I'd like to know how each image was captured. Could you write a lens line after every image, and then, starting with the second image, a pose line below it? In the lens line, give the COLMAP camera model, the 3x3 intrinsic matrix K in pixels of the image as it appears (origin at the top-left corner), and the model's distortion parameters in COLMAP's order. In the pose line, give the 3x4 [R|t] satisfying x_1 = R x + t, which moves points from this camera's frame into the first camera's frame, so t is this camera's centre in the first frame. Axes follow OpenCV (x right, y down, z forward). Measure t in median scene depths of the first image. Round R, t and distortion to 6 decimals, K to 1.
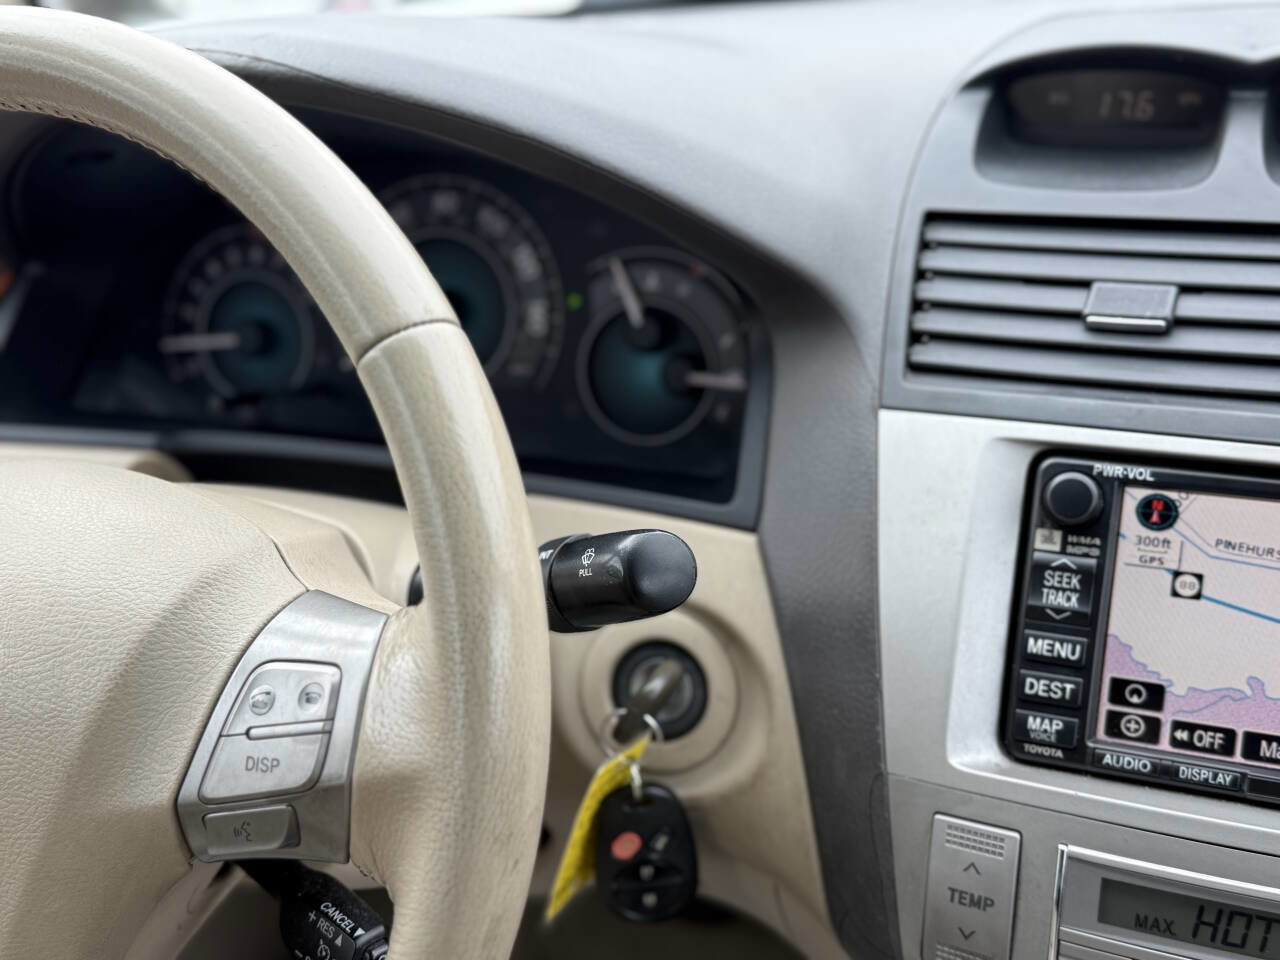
lens RADIAL K [[1479.6, 0, 639.4], [0, 1479.6, 463.0], [0, 0, 1]] dist [0.183287, -0.473892]
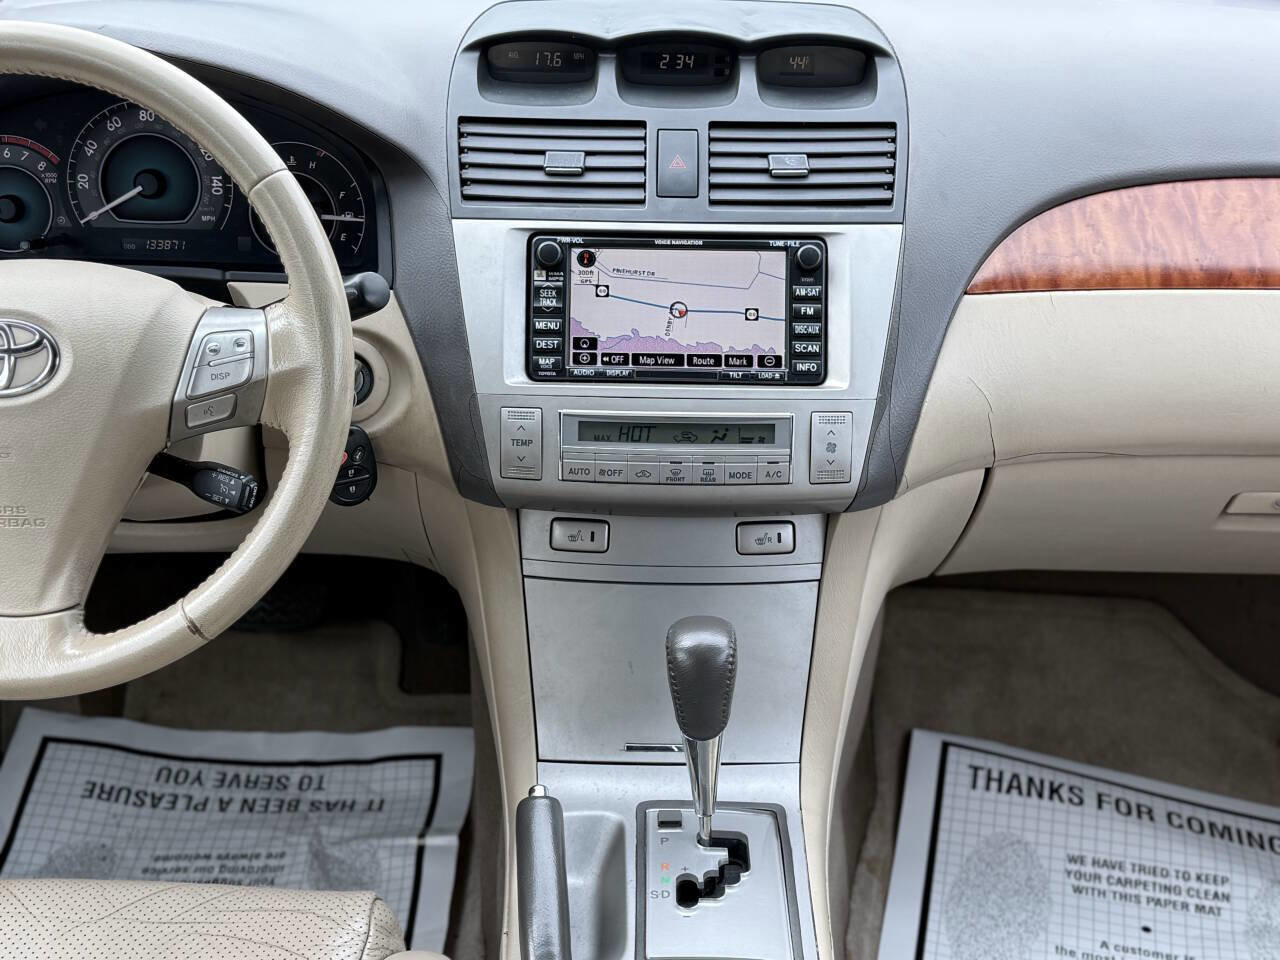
lens RADIAL K [[1710.5, 0, 640.0], [0, 1710.5, 480.0], [0, 0, 1]] dist [0.218938, -0.447341]
pose [[0.922021, -0.102114, 0.373431, -0.532178], [0.087989, 0.994617, 0.054727, 0.219807], [-0.377009, -0.017602, 0.926042, -1.303838]]
